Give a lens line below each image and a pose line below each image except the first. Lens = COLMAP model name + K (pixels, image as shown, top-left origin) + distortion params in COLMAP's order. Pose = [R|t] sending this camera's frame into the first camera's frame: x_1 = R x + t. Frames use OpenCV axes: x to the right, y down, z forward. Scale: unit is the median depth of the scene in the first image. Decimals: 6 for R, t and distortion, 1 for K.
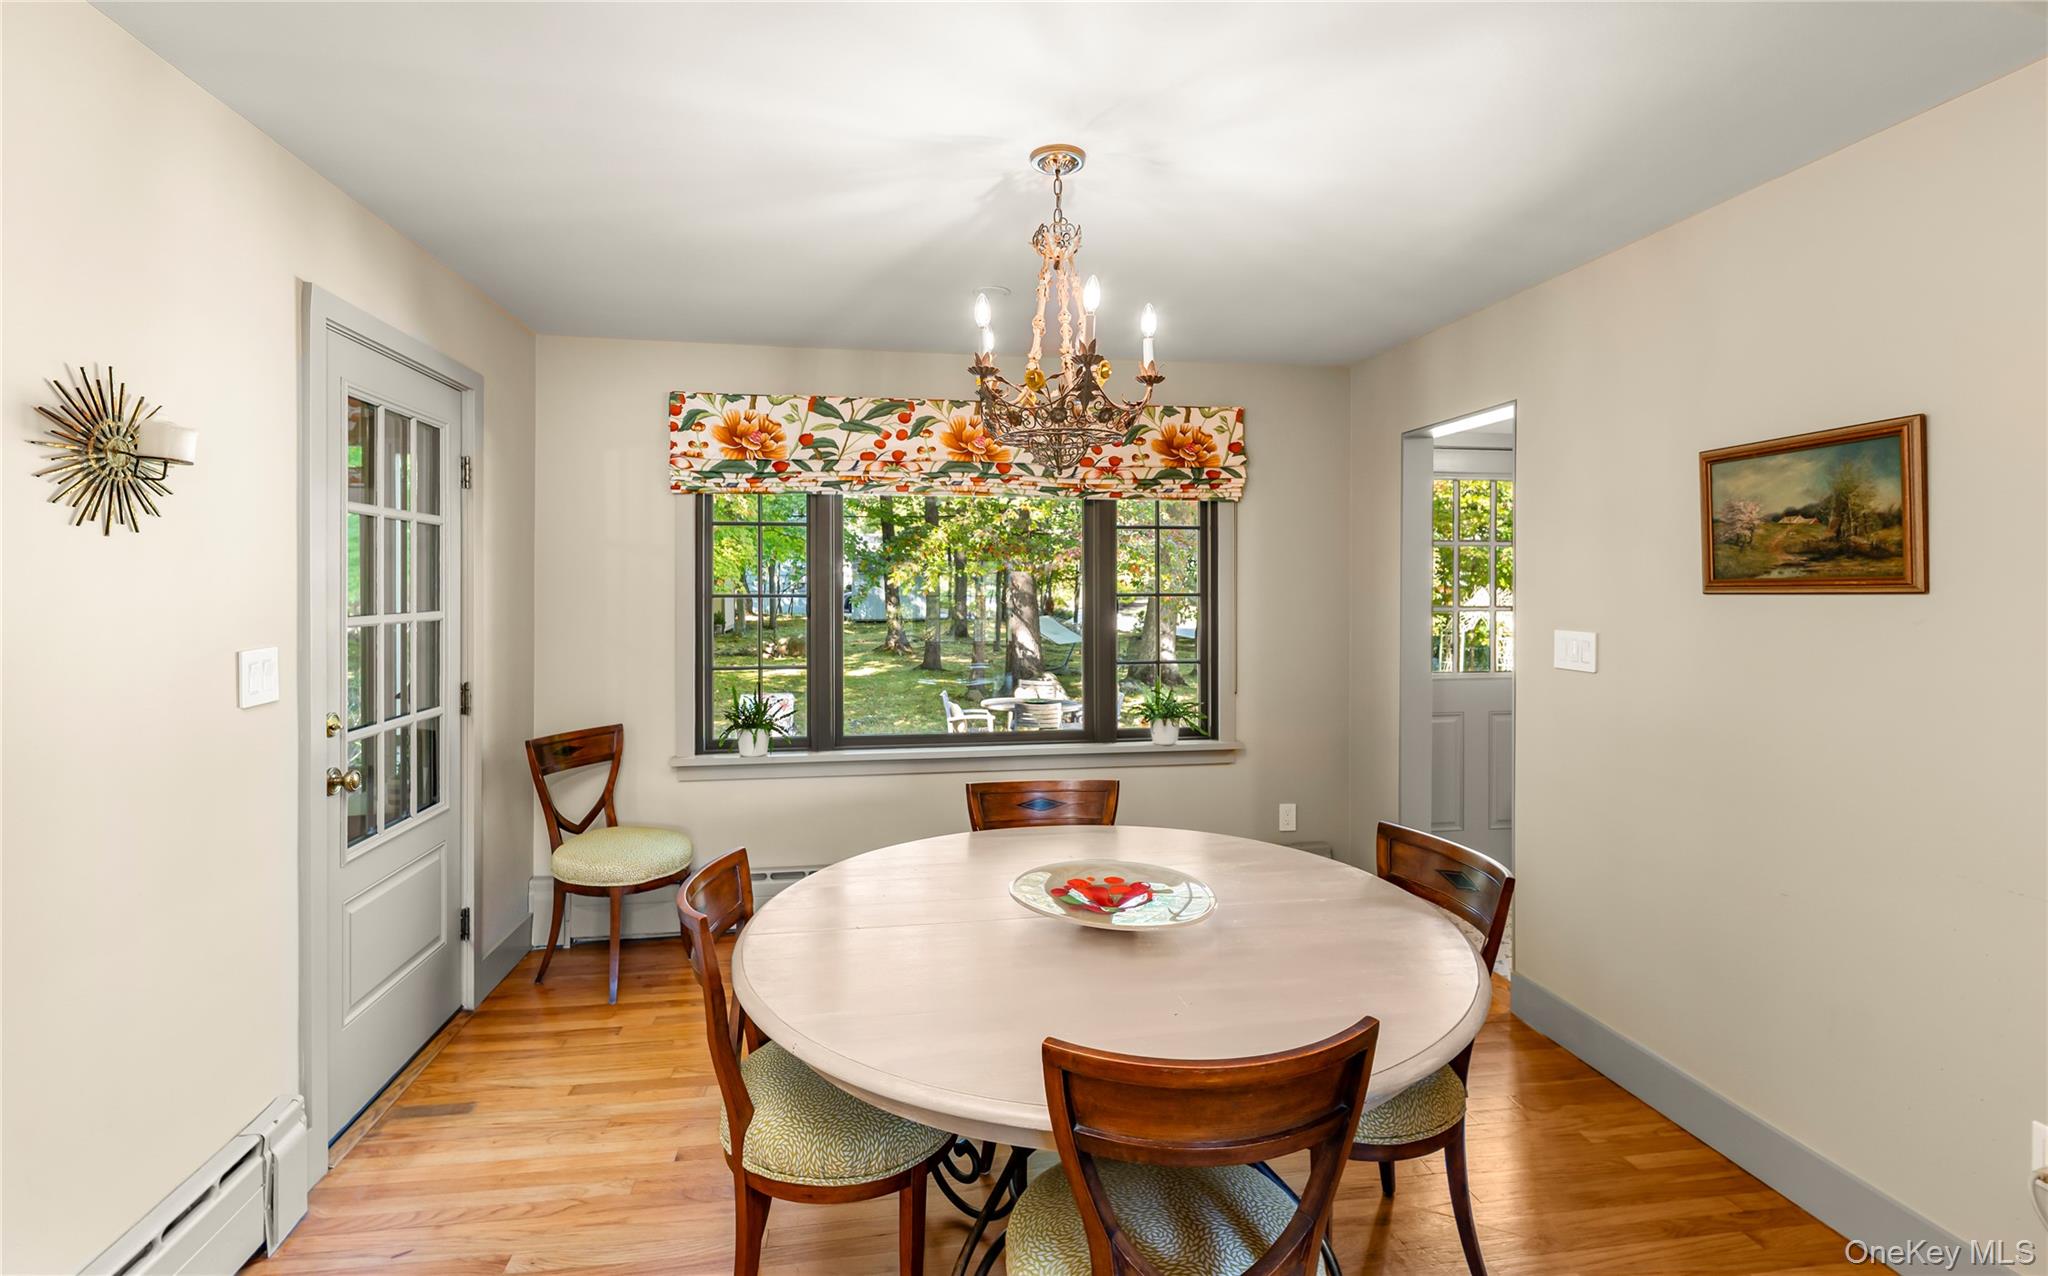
lens RADIAL K [[964.6, 0, 1010.5], [0, 964.6, 581.1], [0, 0, 1]] dist [-0.001315, -0.000089]
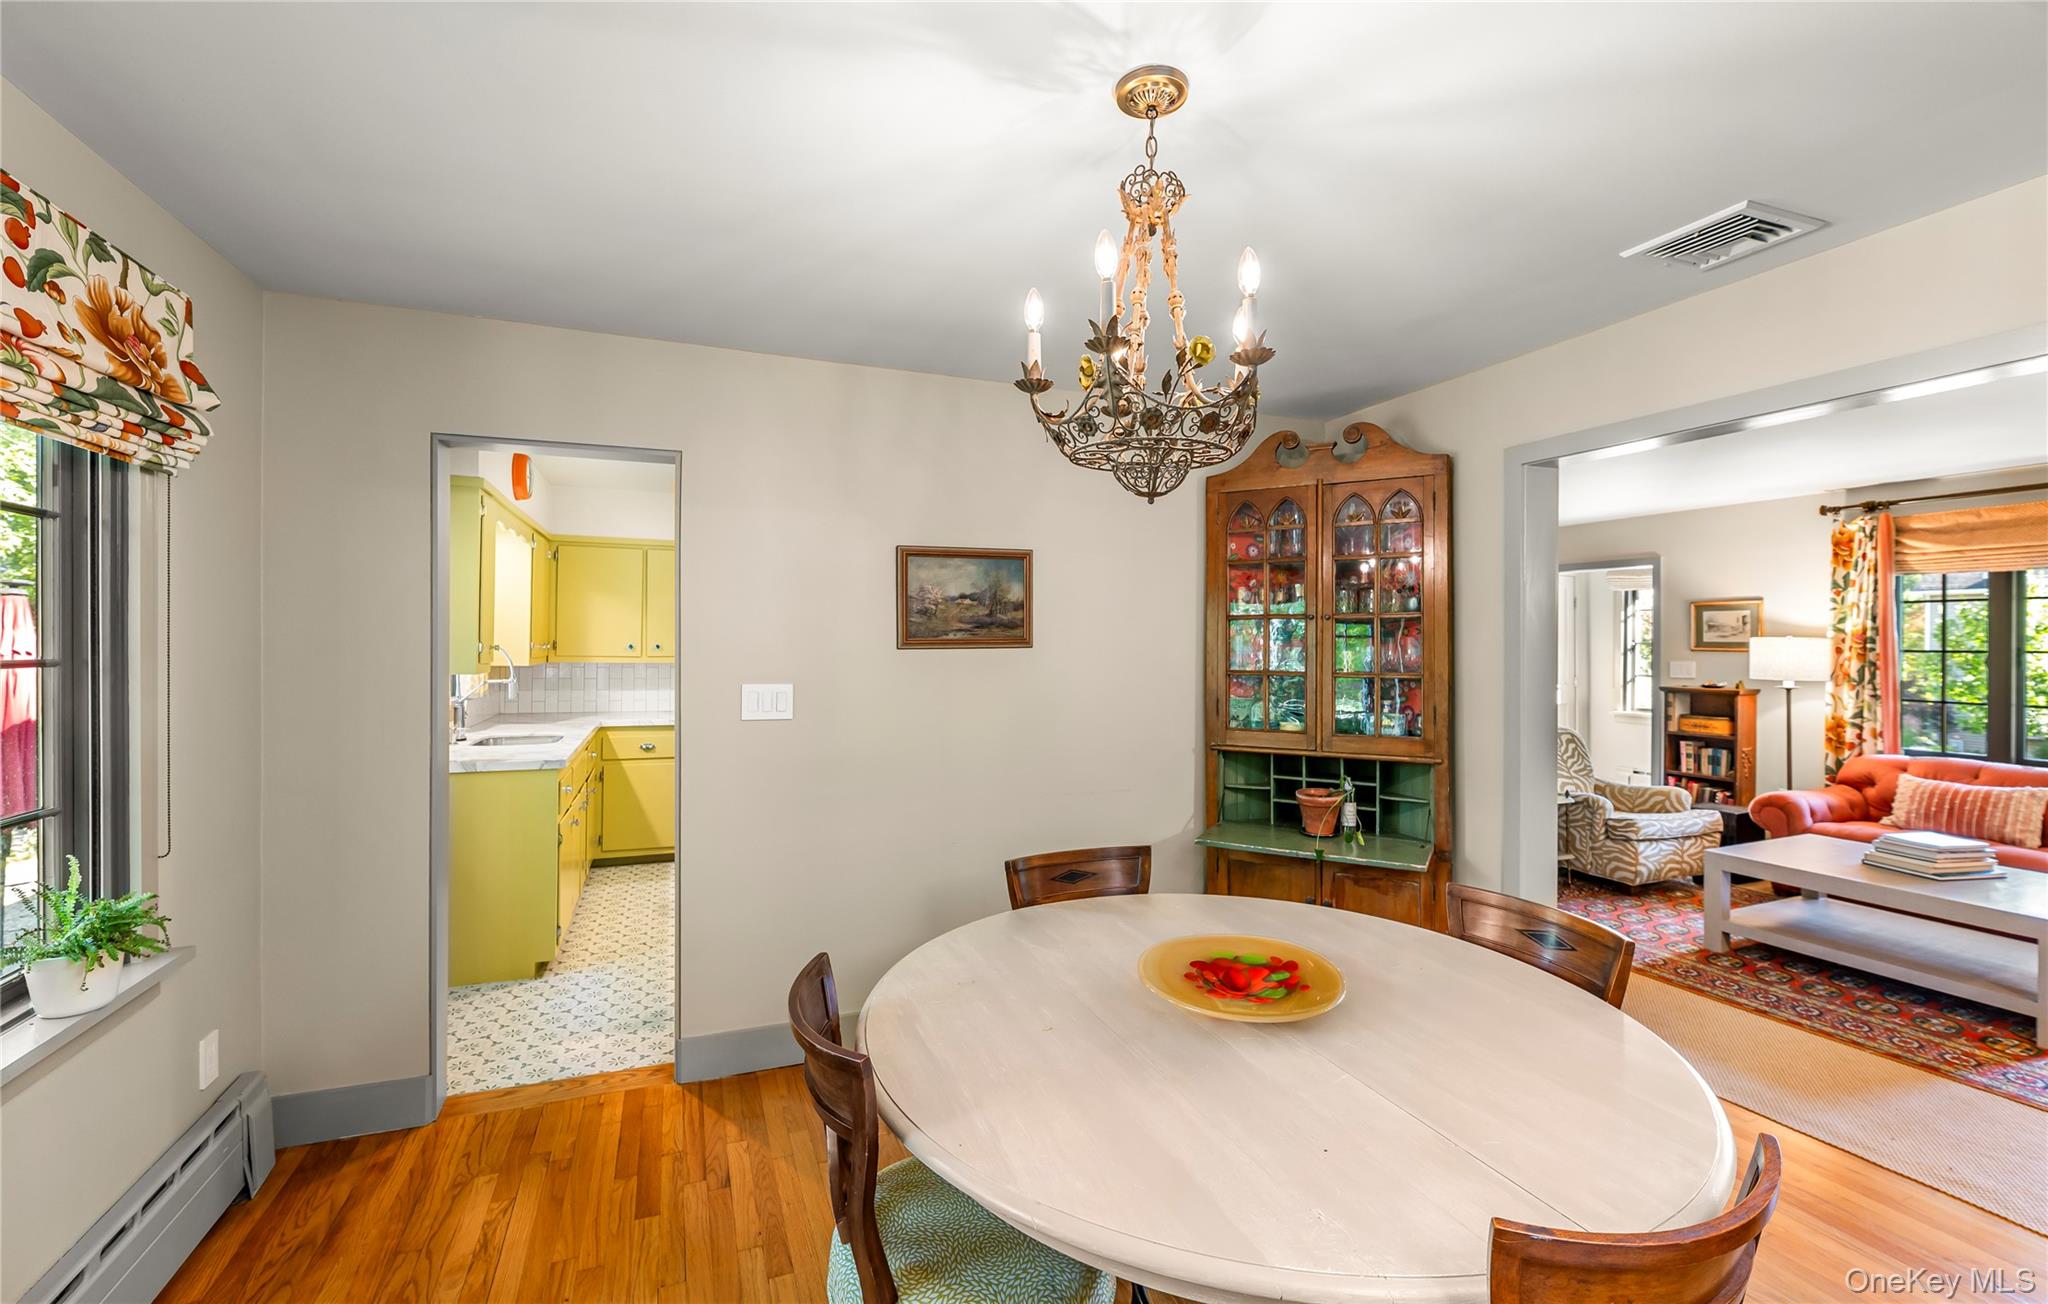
lens RADIAL K [[872.4, 0, 1026.0], [0, 872.4, 645.9], [0, 0, 1]] dist [0.003038, 0.000122]
pose [[-0.238163, -0.005840, 0.971208, -0.343425], [-0.006959, 0.999967, 0.004307, 0.001138], [-0.971200, -0.005733, -0.238196, 0.723349]]
